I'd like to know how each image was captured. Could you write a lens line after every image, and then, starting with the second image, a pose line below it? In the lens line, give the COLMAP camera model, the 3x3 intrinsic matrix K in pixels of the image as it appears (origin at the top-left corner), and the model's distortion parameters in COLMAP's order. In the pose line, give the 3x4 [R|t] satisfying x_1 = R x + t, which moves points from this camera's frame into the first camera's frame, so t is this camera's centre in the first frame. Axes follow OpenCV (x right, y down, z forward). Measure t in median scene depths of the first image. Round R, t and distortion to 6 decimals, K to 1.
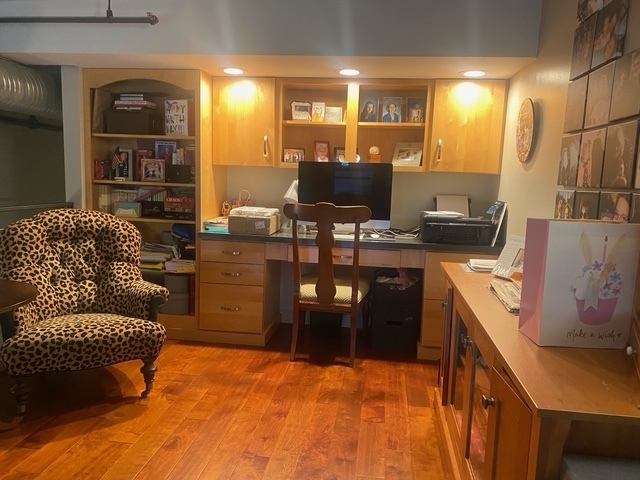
lens RADIAL K [[495.9, 0, 325.0], [0, 495.9, 240.6], [0, 0, 1]] dist [0.006653, -0.004686]
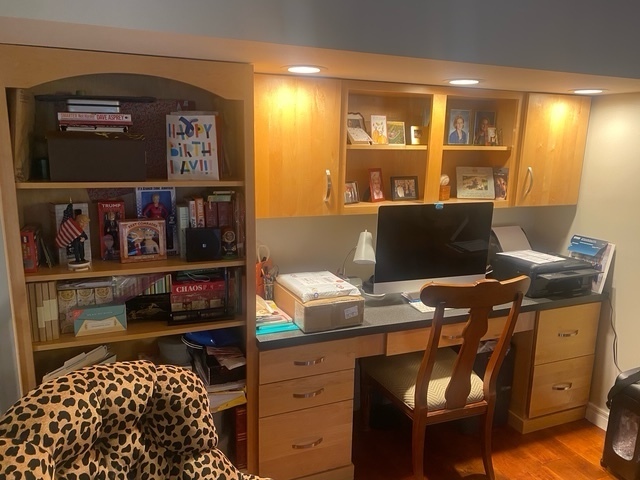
lens RADIAL K [[495.9, 0, 317.9], [0, 495.9, 240.1], [0, 0, 1]] dist [0.006653, -0.004686]
pose [[0.862406, -0.119751, 0.491850, -0.467439], [0.074601, 0.991073, 0.110492, -0.196325], [-0.500690, -0.058597, 0.863641, 0.450408]]
